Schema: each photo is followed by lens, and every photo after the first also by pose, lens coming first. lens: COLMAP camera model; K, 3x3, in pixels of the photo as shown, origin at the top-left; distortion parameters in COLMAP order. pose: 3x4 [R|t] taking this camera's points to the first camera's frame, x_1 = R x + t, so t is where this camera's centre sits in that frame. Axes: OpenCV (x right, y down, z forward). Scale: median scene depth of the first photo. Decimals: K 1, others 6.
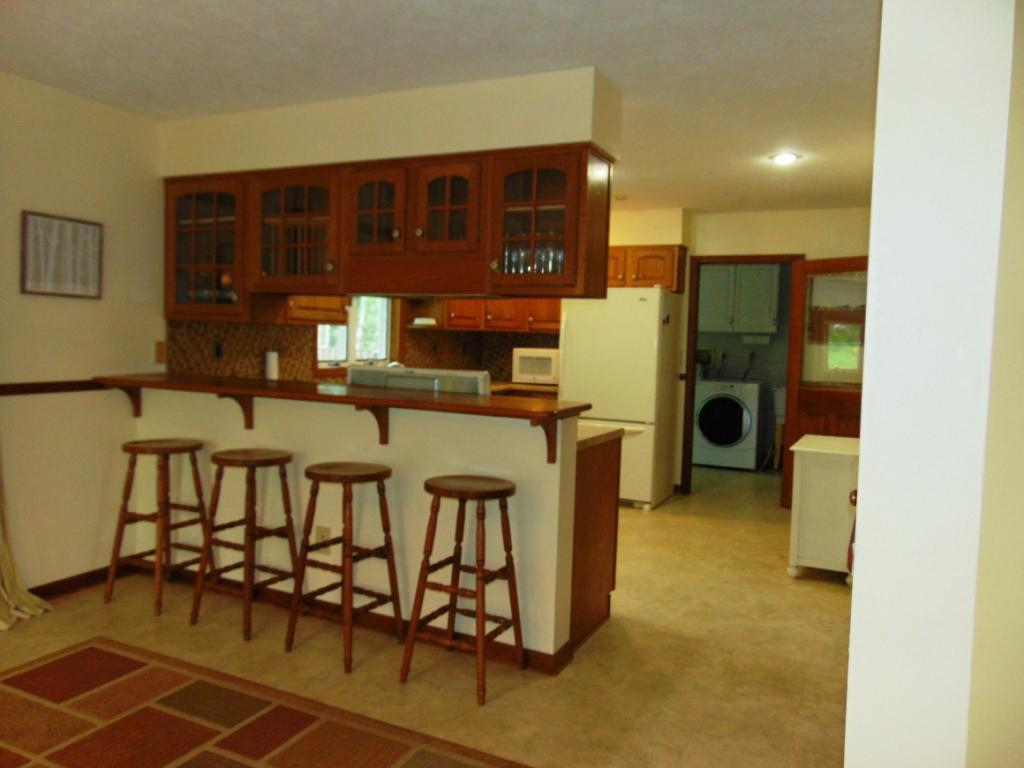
lens RADIAL K [[758.0, 0, 517.1], [0, 758.0, 380.8], [0, 0, 1]] dist [-0.034574, 0.054494]
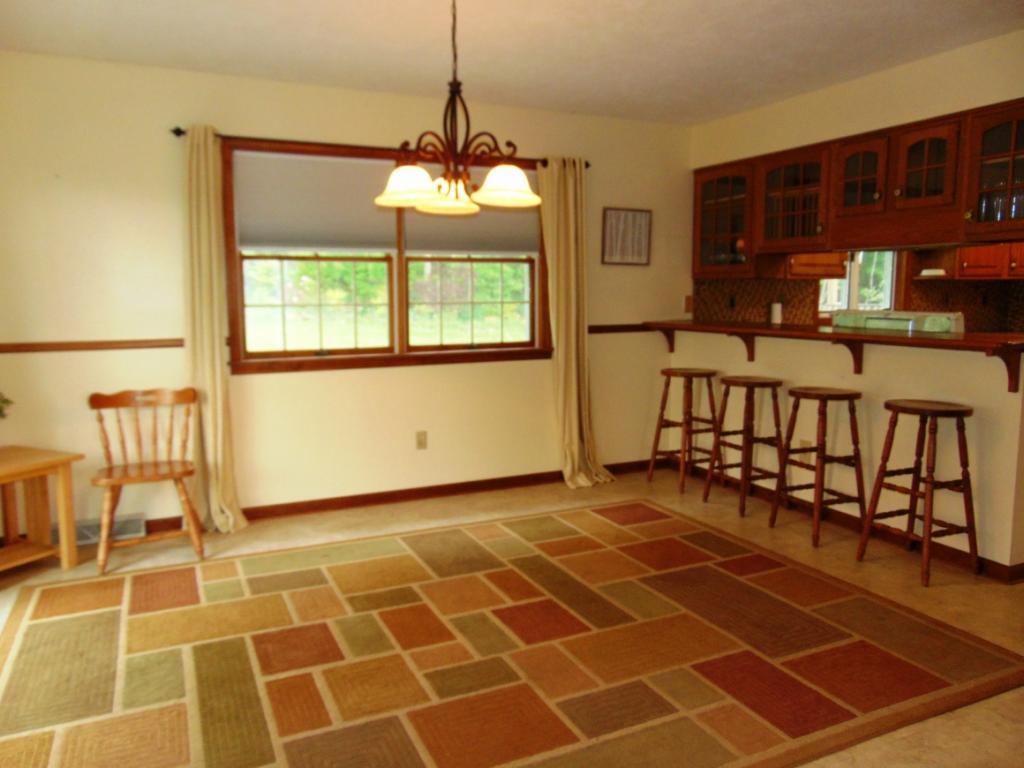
lens RADIAL K [[758.0, 0, 508.0], [0, 758.0, 384.1], [0, 0, 1]] dist [-0.034574, 0.054494]
pose [[0.775897, 0.043979, -0.629325, 0.140845], [-0.010447, 0.998326, 0.056886, 0.035228], [0.630773, -0.037563, 0.775057, -0.268650]]
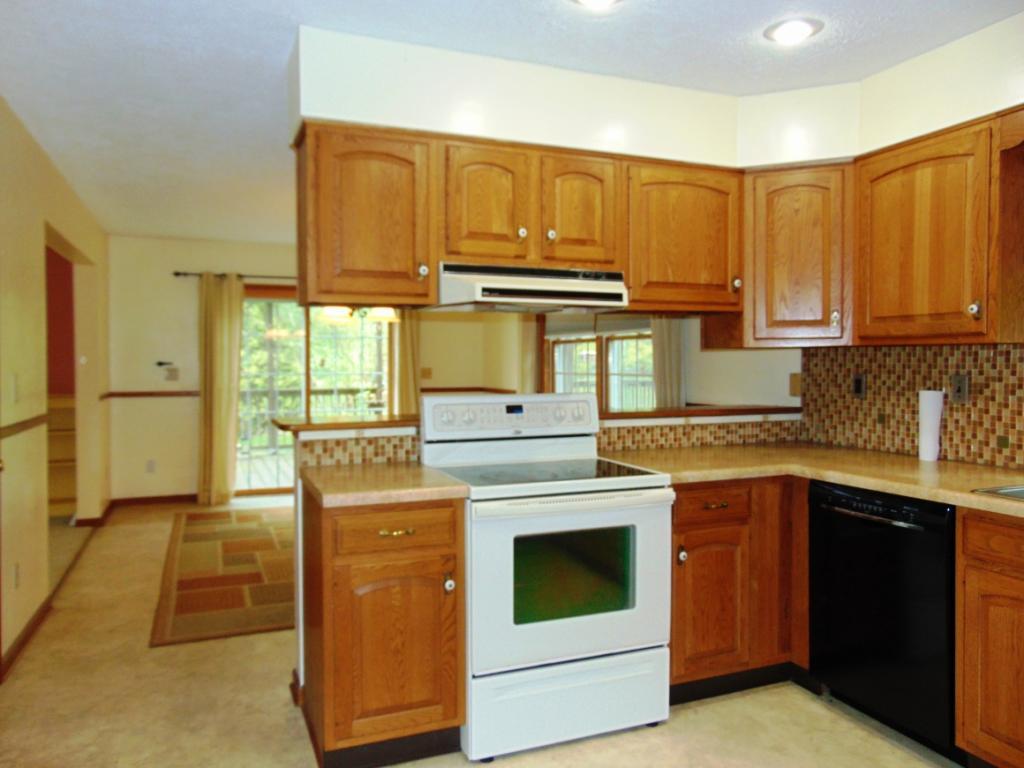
lens RADIAL K [[758.0, 0, 513.5], [0, 758.0, 382.7], [0, 0, 1]] dist [-0.034574, 0.054494]
pose [[-0.669759, -0.008285, -0.742533, 0.522212], [-0.060701, 0.997202, 0.043625, -0.070333], [0.740094, 0.074291, -0.668388, 1.607292]]
